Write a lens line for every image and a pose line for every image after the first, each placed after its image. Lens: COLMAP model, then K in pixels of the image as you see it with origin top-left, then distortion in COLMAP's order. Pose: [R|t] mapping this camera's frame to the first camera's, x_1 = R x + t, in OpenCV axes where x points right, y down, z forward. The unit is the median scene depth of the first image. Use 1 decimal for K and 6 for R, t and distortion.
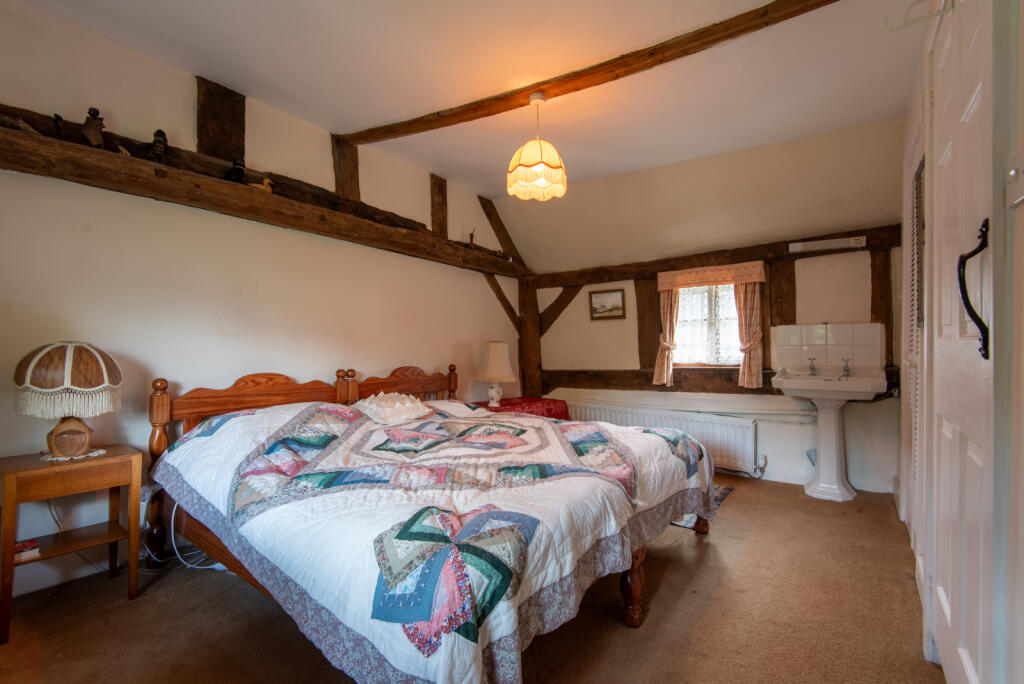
lens RADIAL K [[468.1, 0, 513.1], [0, 468.1, 344.3], [0, 0, 1]] dist [-0.004586, -0.000773]
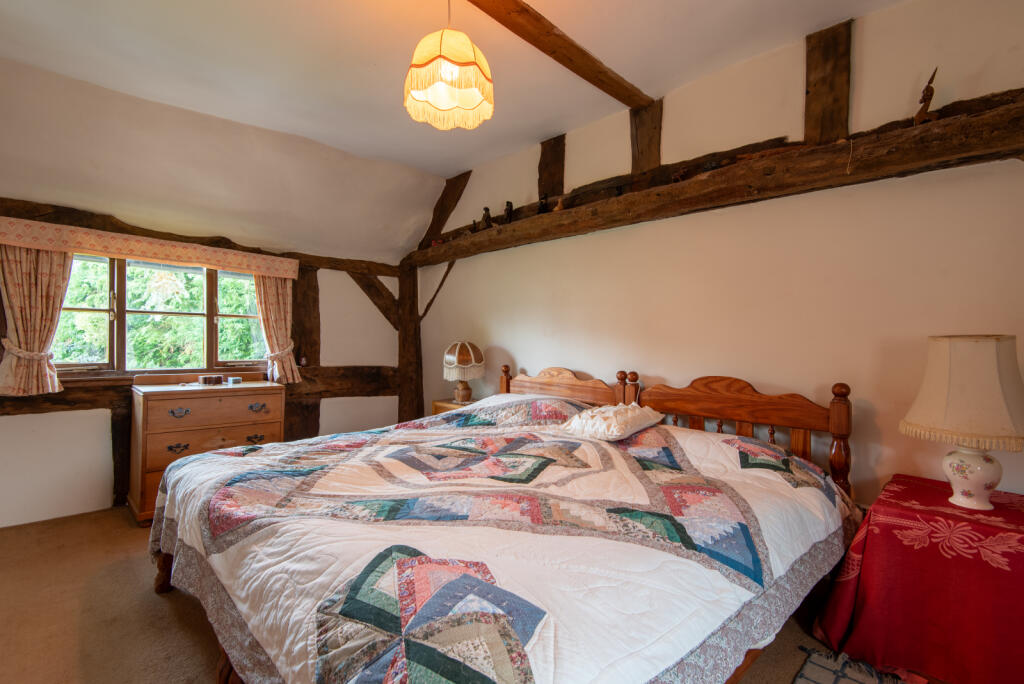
lens RADIAL K [[468.1, 0, 512.8], [0, 468.1, 341.8], [0, 0, 1]] dist [-0.004586, -0.000773]
pose [[-0.176195, -0.005081, -0.984342, 0.524128], [-0.004996, 0.999978, -0.004268, 0.003265], [0.984343, 0.004166, -0.176216, 0.911954]]
